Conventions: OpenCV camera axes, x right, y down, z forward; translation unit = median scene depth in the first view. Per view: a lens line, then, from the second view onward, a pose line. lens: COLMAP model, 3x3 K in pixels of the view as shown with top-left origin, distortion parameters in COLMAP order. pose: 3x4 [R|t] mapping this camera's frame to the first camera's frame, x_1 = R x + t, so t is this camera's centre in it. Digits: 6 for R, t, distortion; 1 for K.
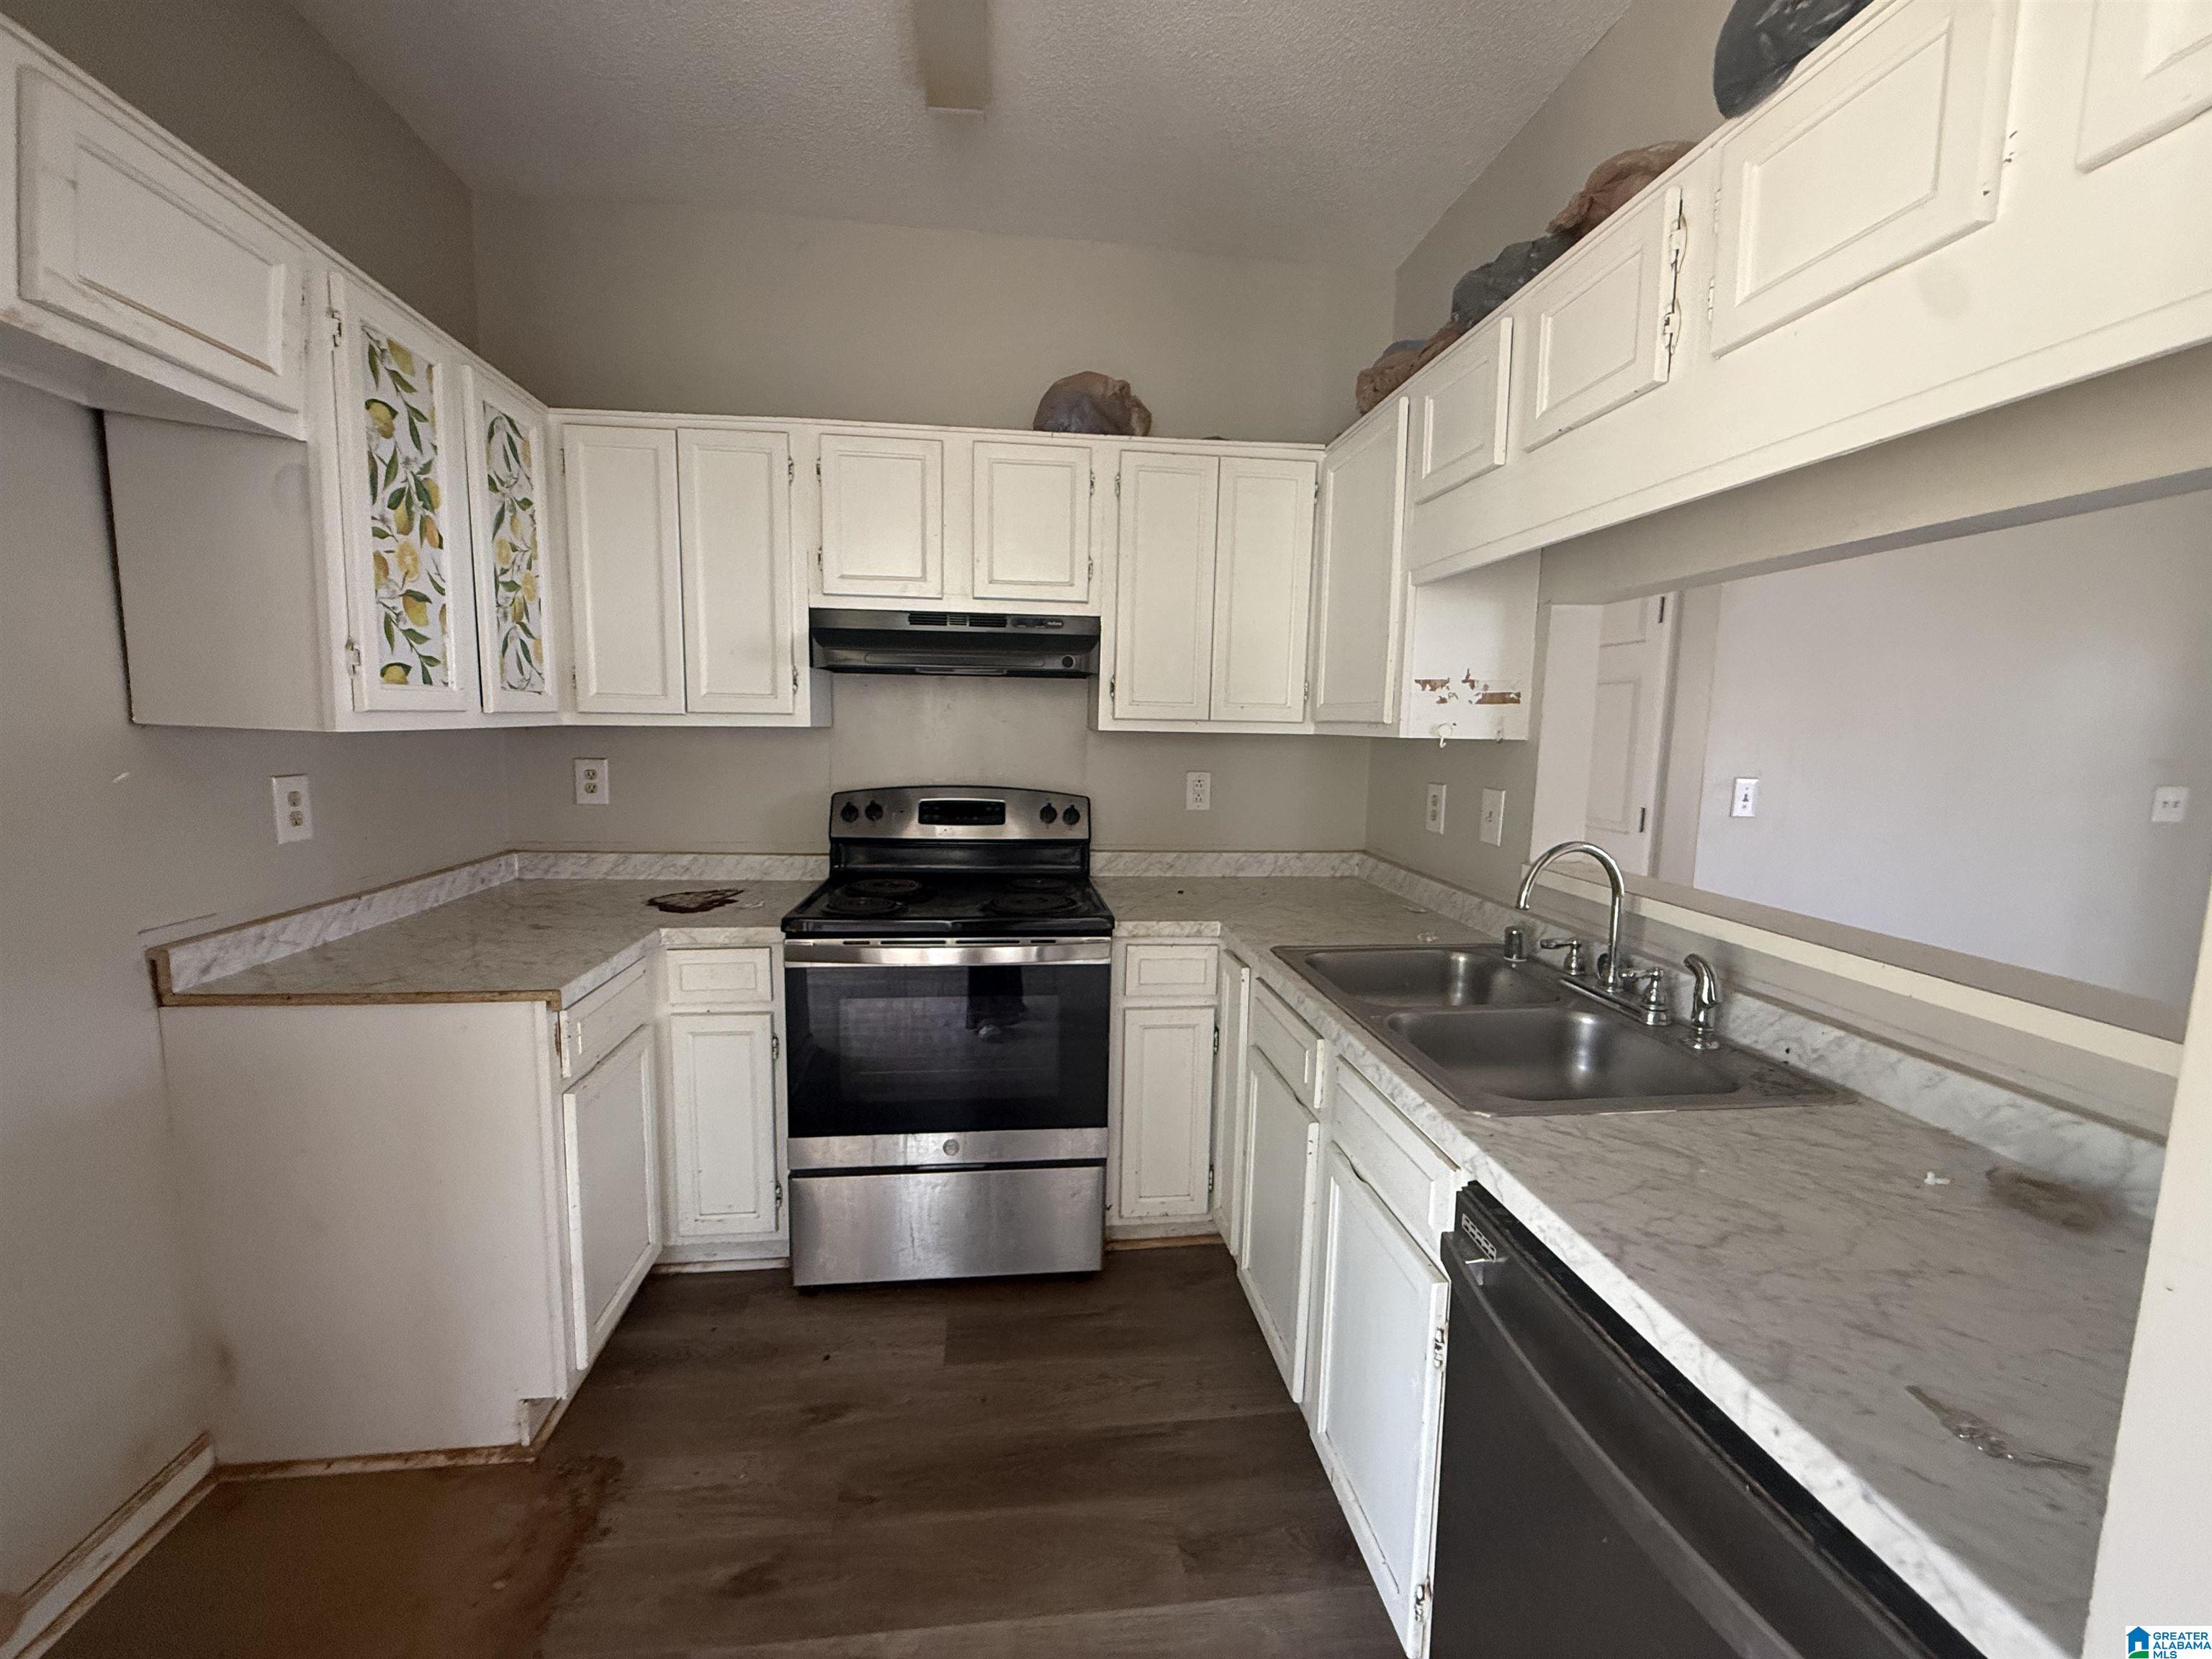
lens RADIAL K [[878.6, 0, 1098.5], [0, 878.6, 828.3], [0, 0, 1]] dist [-0.000121, 0.000014]
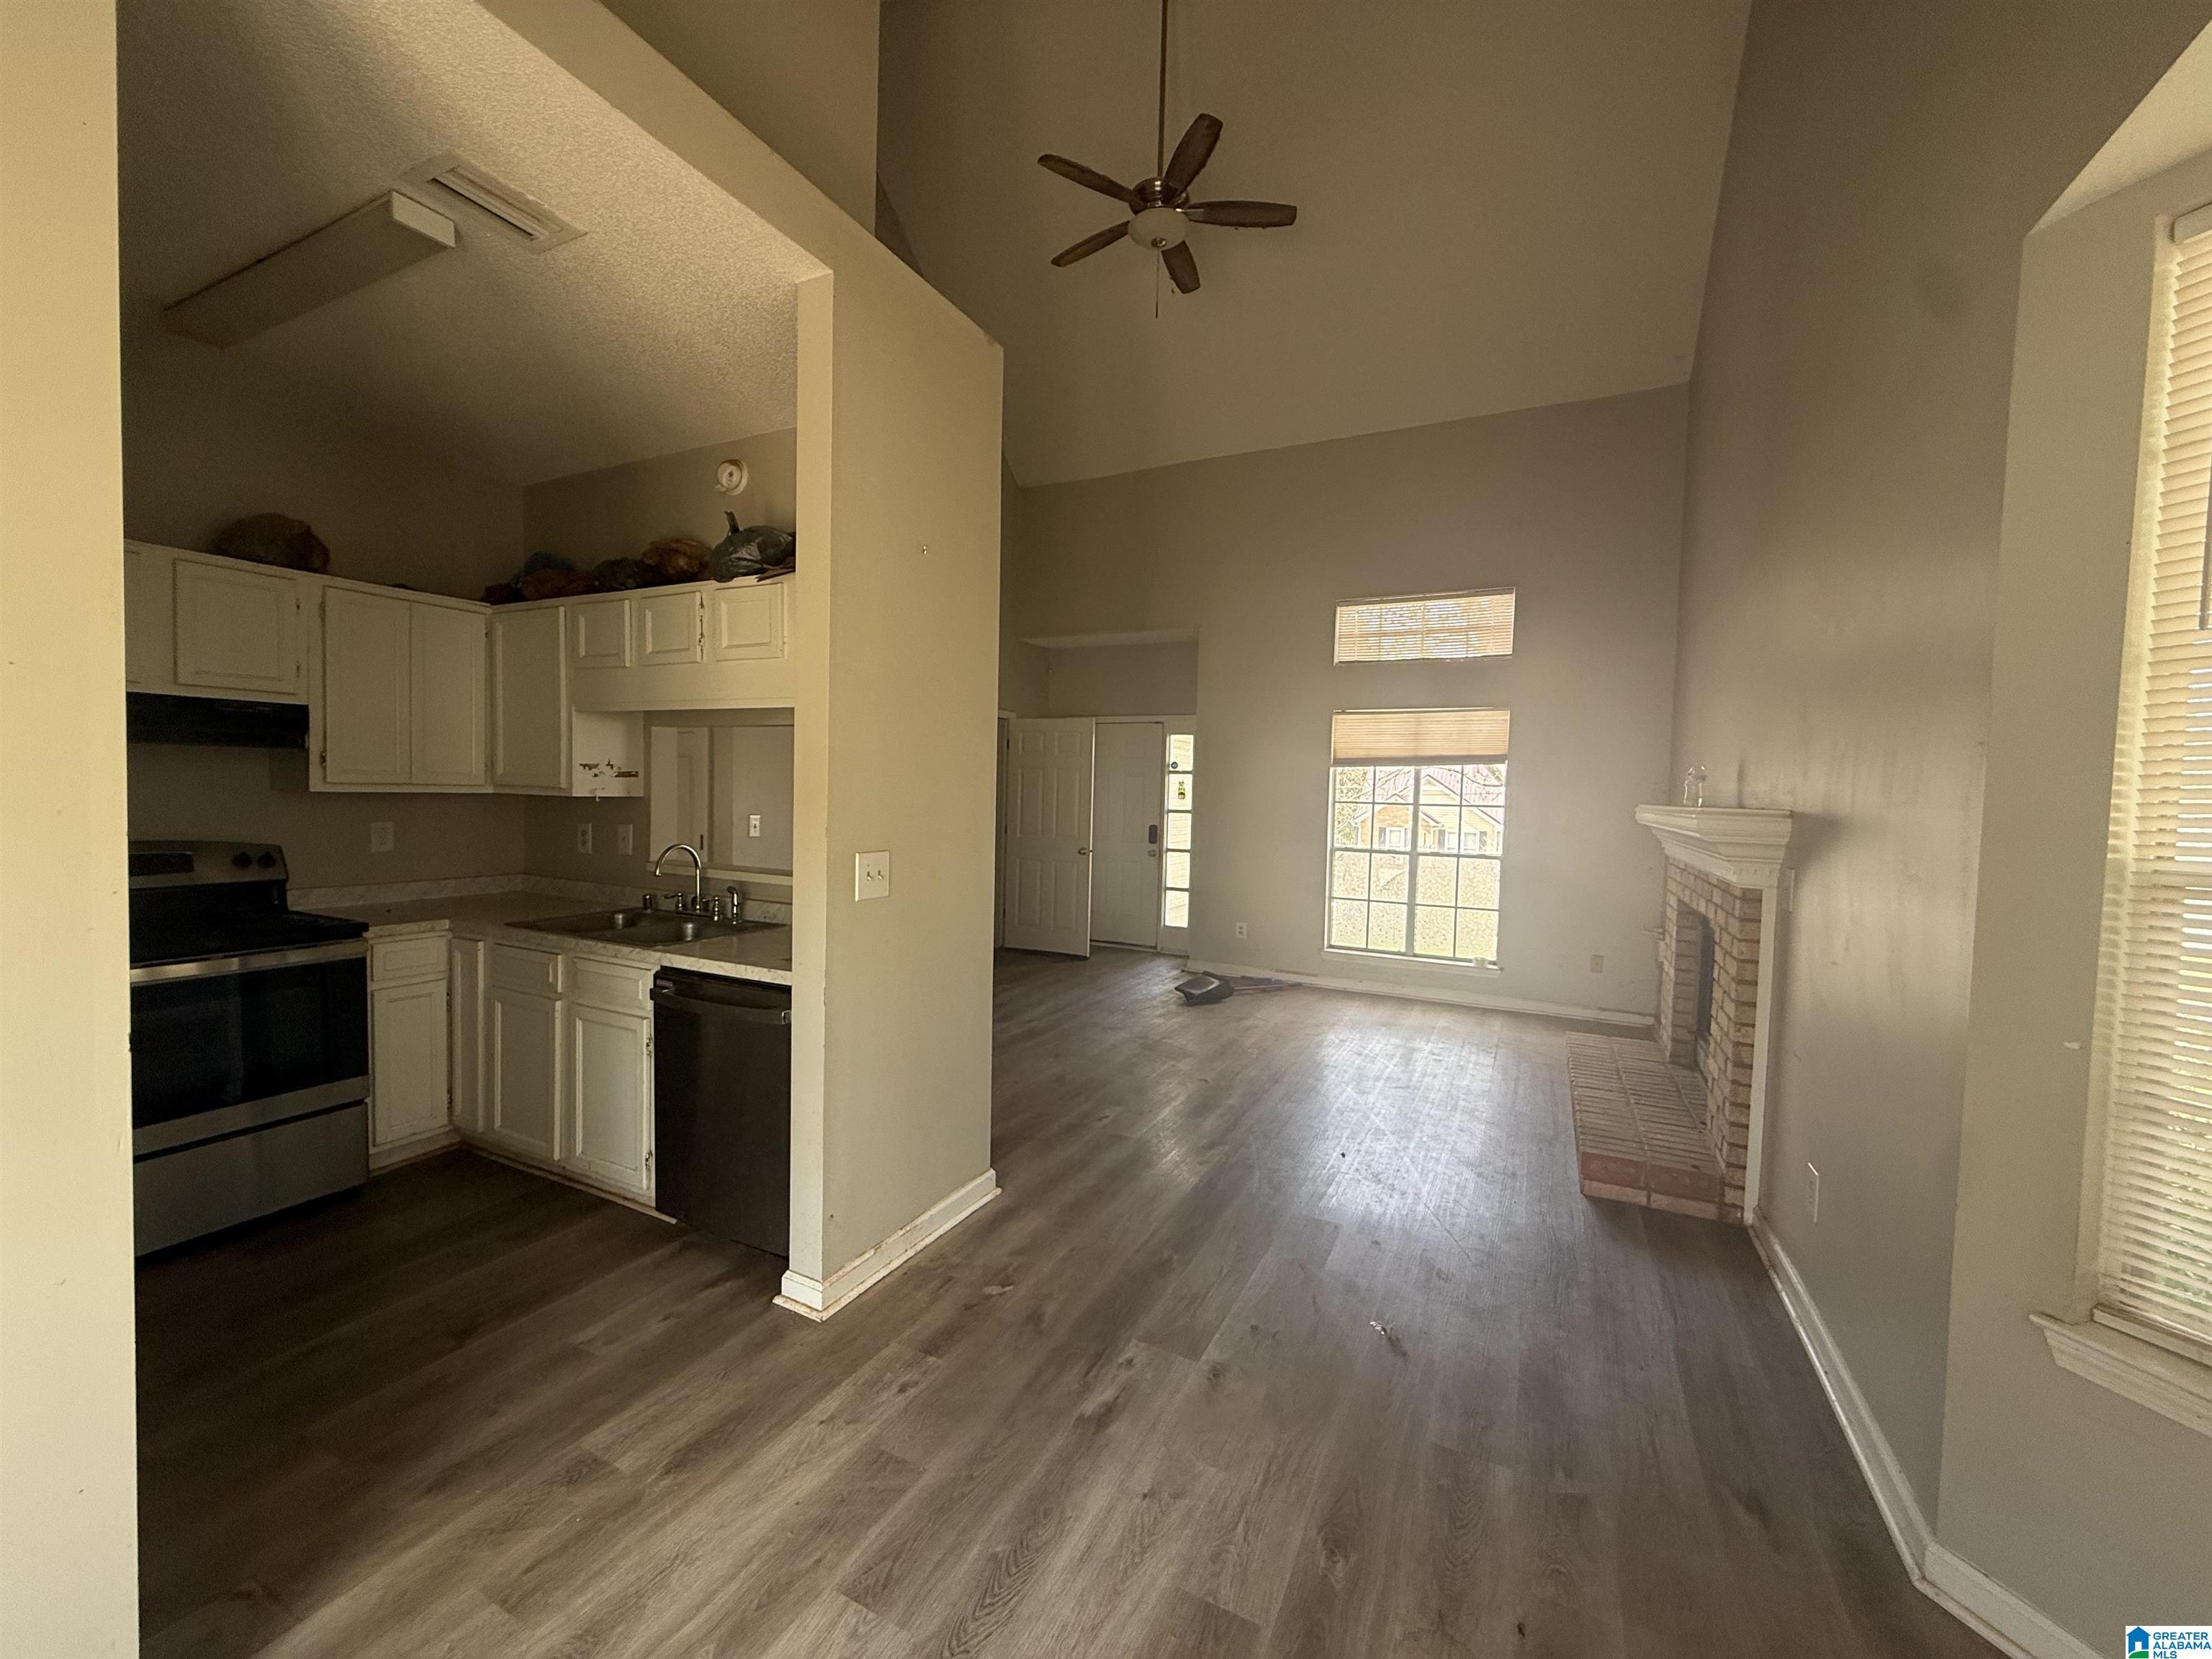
lens RADIAL K [[878.6, 0, 1098.5], [0, 878.6, 828.3], [0, 0, 1]] dist [-0.000121, 0.000014]
pose [[0.549121, -0.041733, 0.834700, -0.530354], [0.084715, 0.996388, -0.005914, 0.058074], [-0.831438, 0.073959, 0.550673, -0.809278]]
